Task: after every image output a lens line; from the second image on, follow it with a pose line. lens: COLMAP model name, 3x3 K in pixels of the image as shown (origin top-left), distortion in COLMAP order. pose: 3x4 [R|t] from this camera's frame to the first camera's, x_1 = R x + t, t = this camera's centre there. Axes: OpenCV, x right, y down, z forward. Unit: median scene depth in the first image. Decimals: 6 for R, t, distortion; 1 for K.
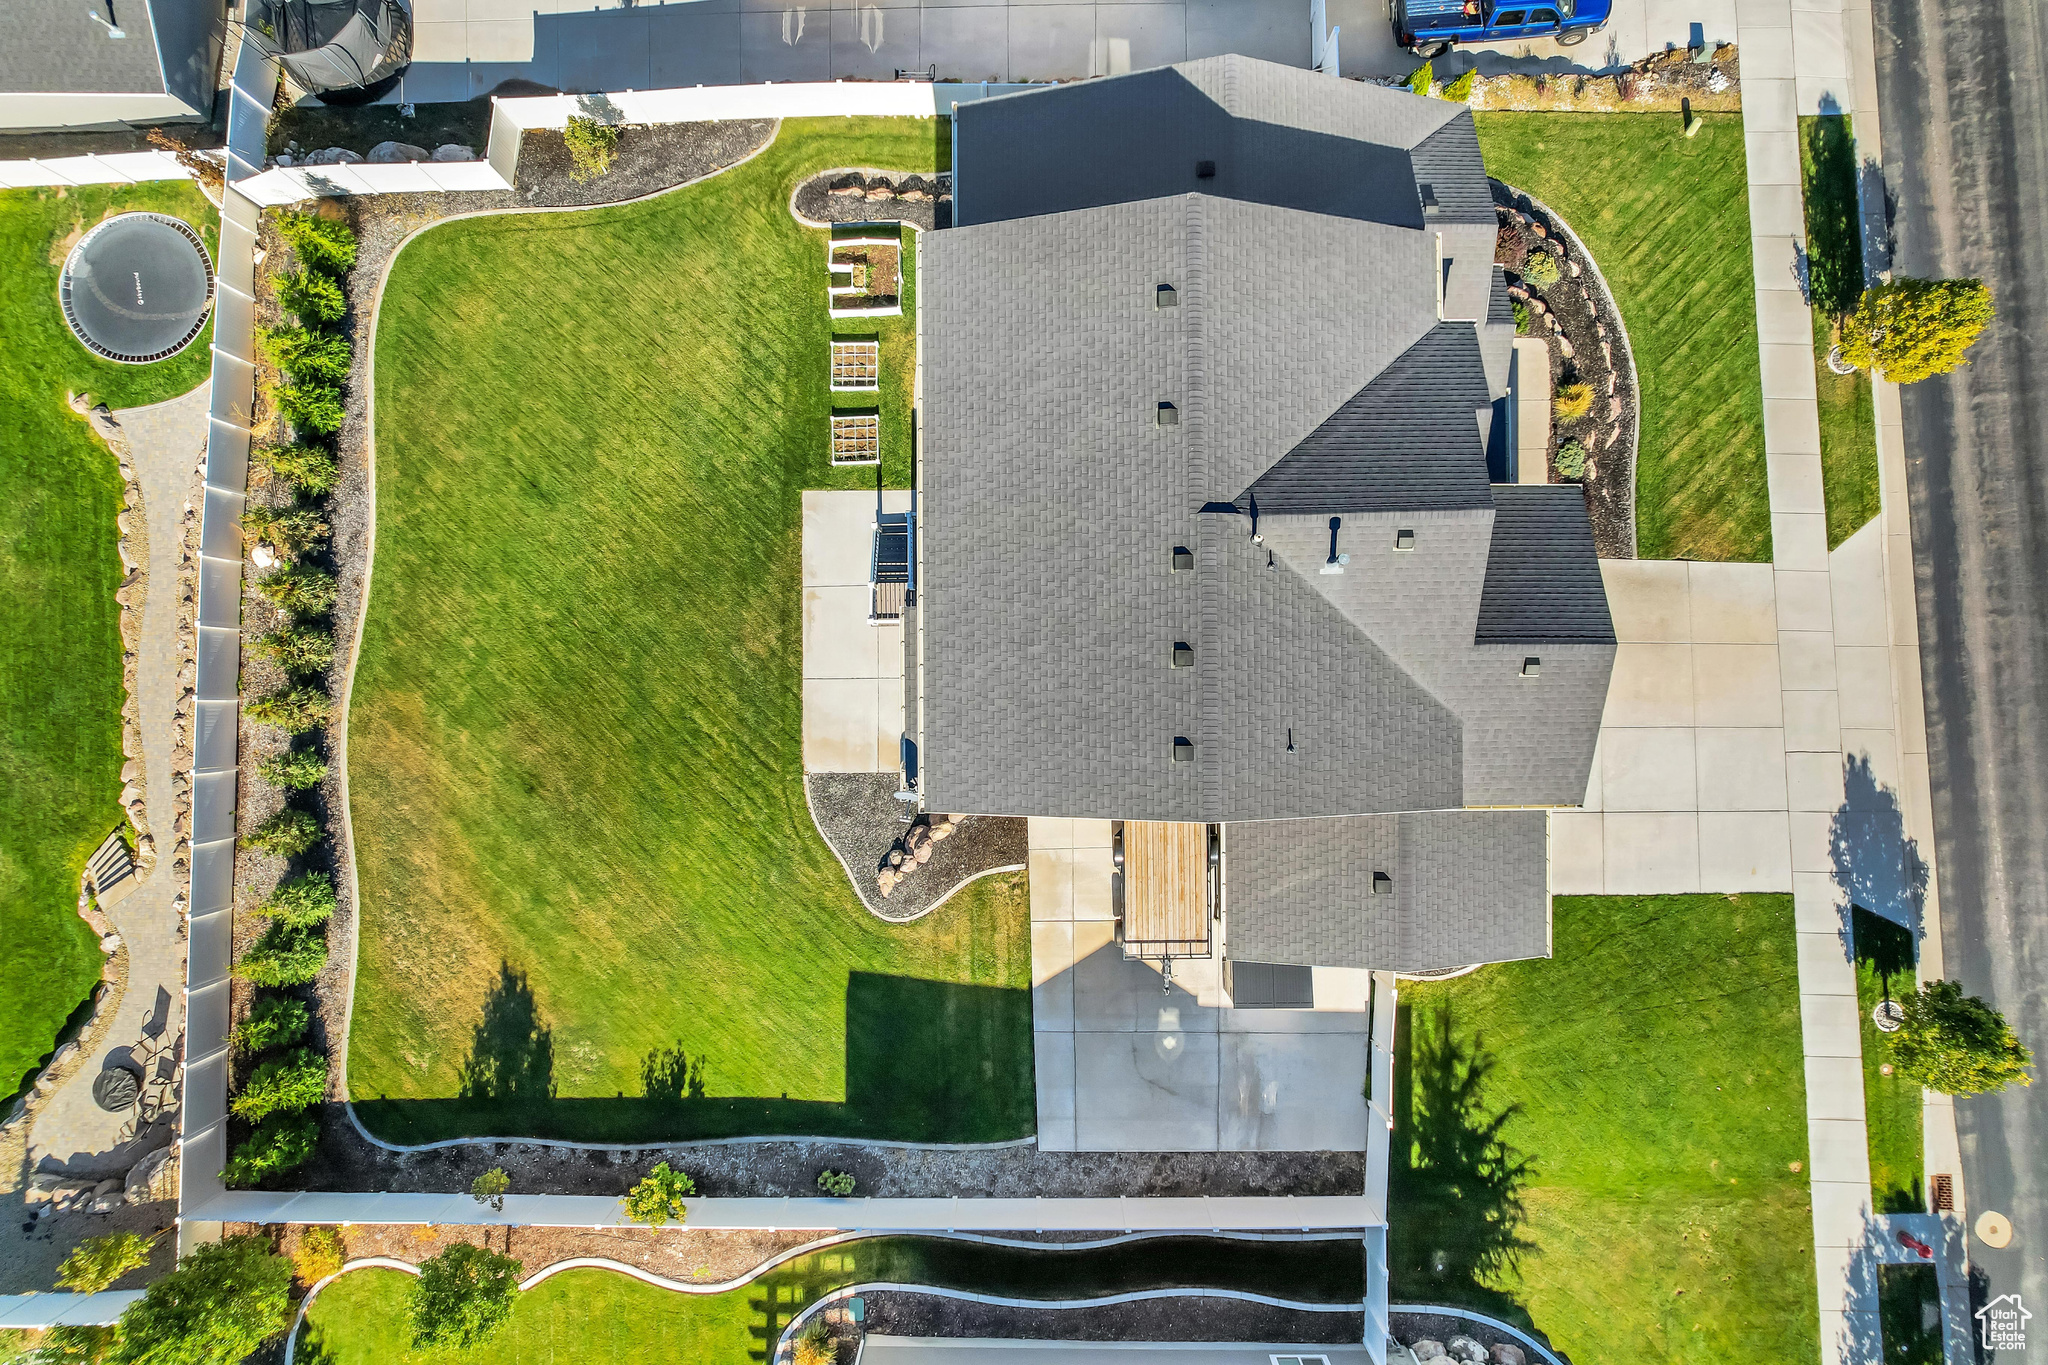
lens RADIAL K [[1325.4, 0, 1033.6], [0, 1325.4, 679.9], [0, 0, 1]] dist [-0.077806, 0.074371]
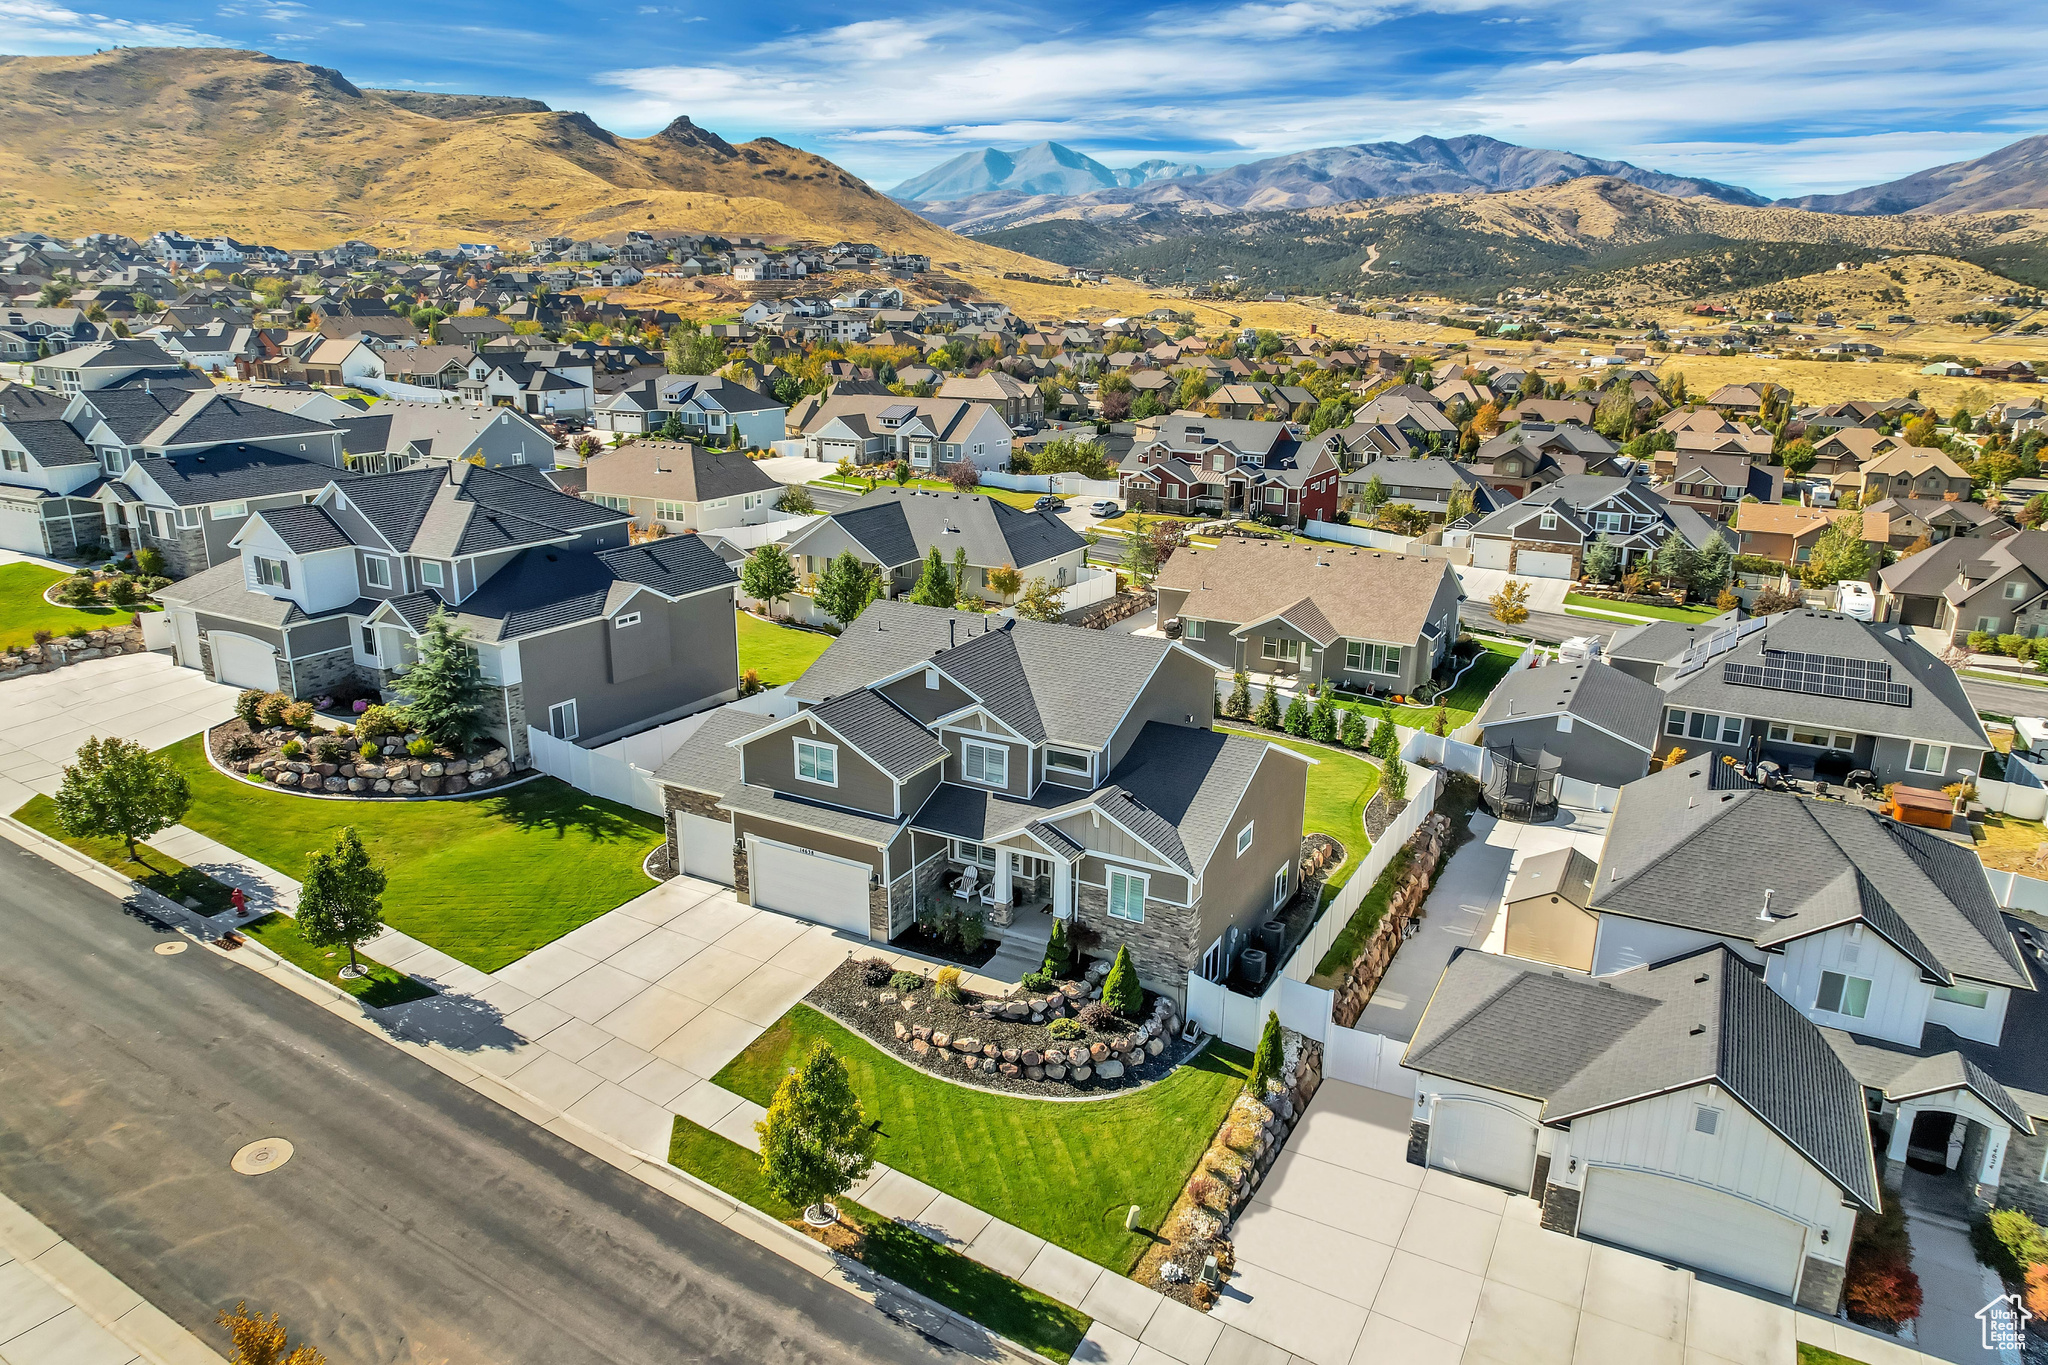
lens RADIAL K [[1327.3, 0, 1033.6], [0, 1327.3, 679.7], [0, 0, 1]] dist [-0.076955, 0.072443]
pose [[-0.482151, 0.227239, -0.846105, 1.277710], [-0.875992, -0.139347, 0.461758, -0.765531], [-0.012972, 0.963818, 0.266246, 0.426610]]
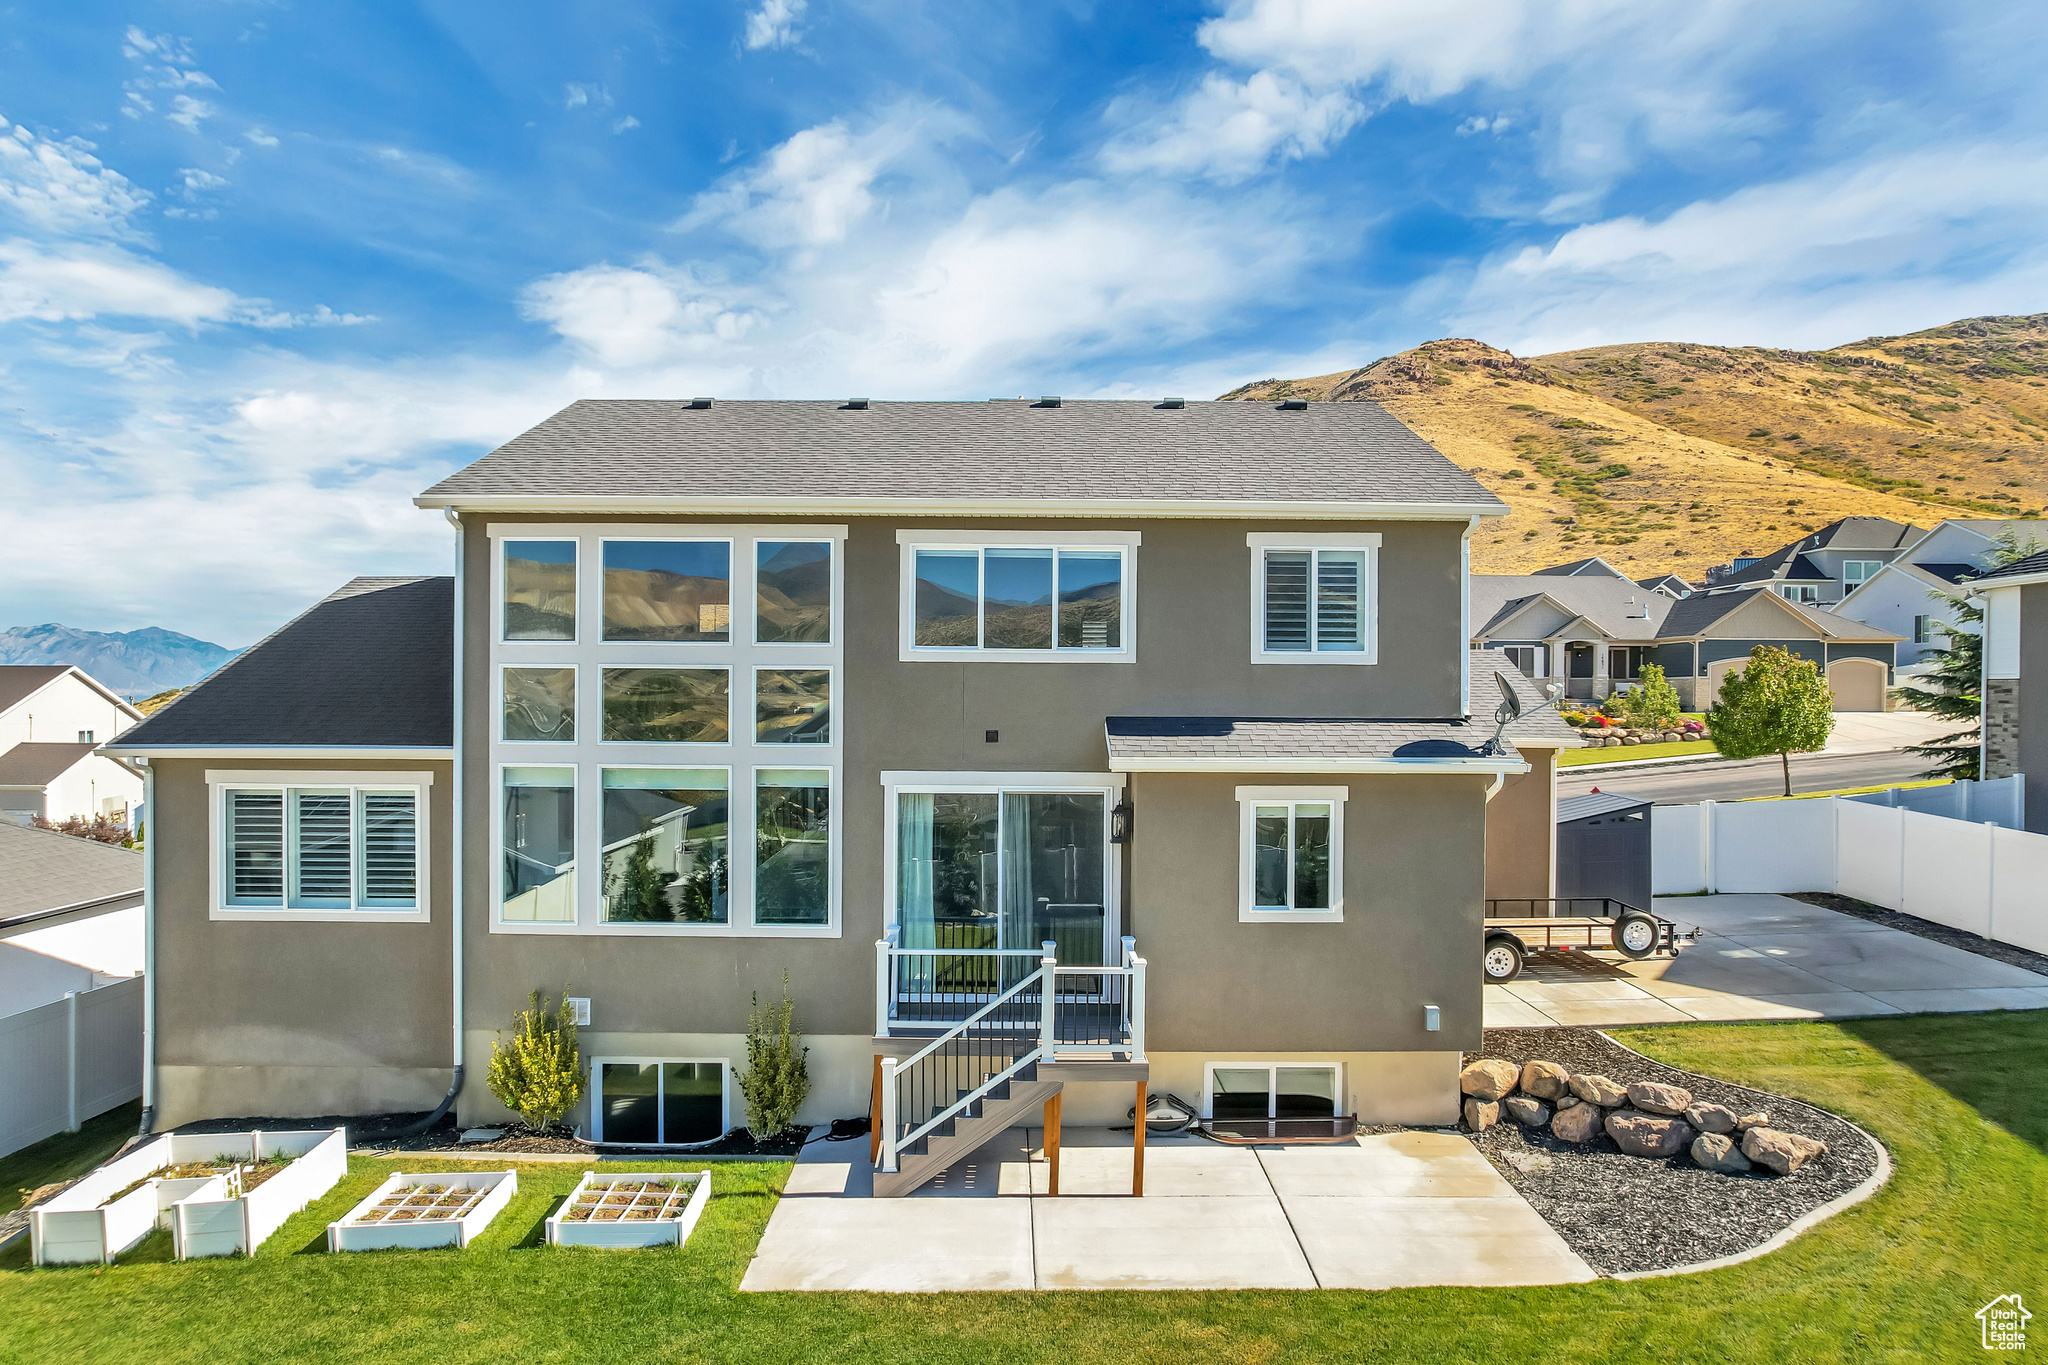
lens RADIAL K [[1352.0, 0, 1029.2], [0, 1352.0, 696.8], [0, 0, 1]] dist [-0.093214, 0.092598]
pose [[-0.000962, -0.008393, 0.999964, -0.502561], [0.999971, 0.007485, 0.001024, -0.074344], [-0.007494, 0.999937, 0.008385, 0.860890]]
